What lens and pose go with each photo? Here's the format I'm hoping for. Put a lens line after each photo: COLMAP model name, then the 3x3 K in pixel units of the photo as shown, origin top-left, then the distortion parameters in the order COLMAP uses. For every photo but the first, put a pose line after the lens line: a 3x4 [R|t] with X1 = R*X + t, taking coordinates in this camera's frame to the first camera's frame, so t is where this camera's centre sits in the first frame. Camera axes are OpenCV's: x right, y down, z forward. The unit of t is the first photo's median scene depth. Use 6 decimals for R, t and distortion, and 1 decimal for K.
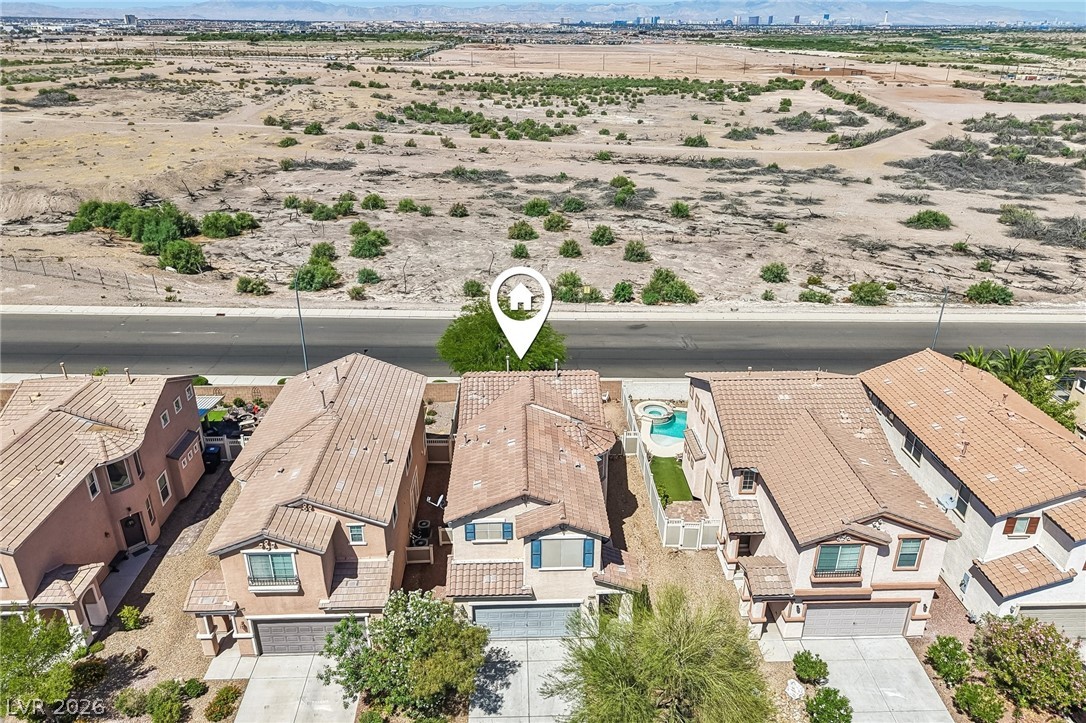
lens RADIAL K [[742.6, 0, 541.2], [0, 742.6, 354.4], [0, 0, 1]] dist [0.004020, -0.009492]
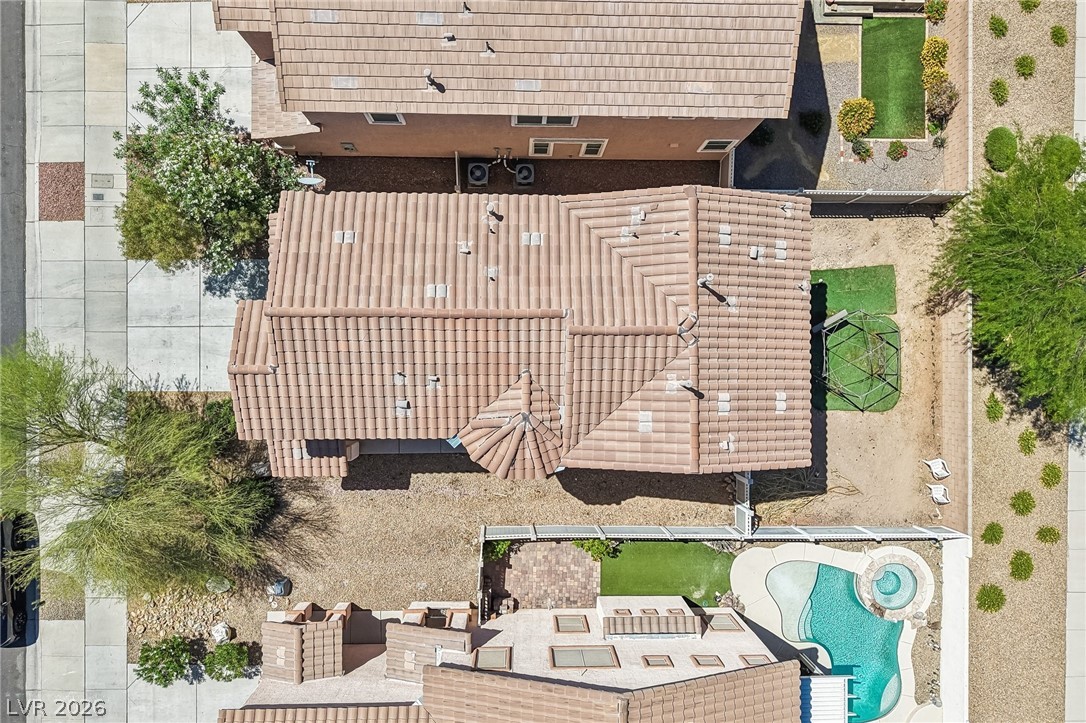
lens RADIAL K [[751.1, 0, 543.0], [0, 751.1, 361.5], [0, 0, 1]] dist [0.008904, -0.003024]
pose [[-0.036619, 0.999287, -0.009147, 0.014641], [-0.434146, -0.007663, 0.900810, -0.385316], [0.900098, 0.036958, 0.434118, 0.729713]]
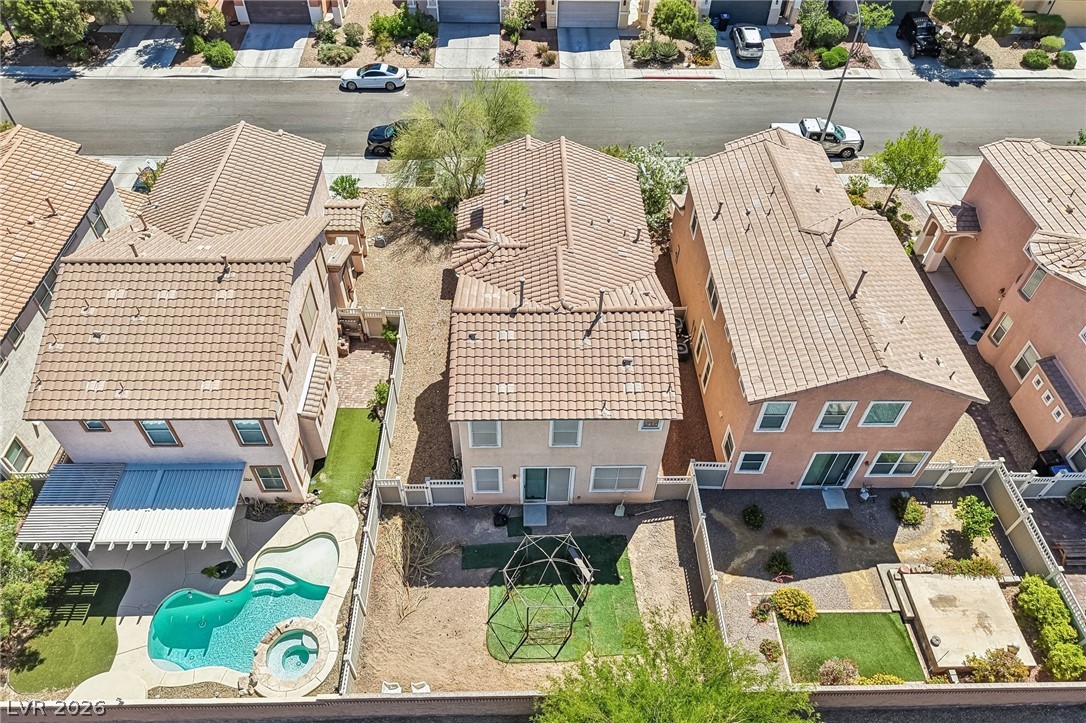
lens RADIAL K [[736.2, 0, 543.0], [0, 736.2, 361.5], [0, 0, 1]] dist [0.009319, -0.004064]
pose [[-0.999652, -0.025047, -0.008307, 0.006130], [-0.016014, 0.325637, 0.945359, -0.566595], [-0.020973, 0.945163, -0.325925, 1.294386]]
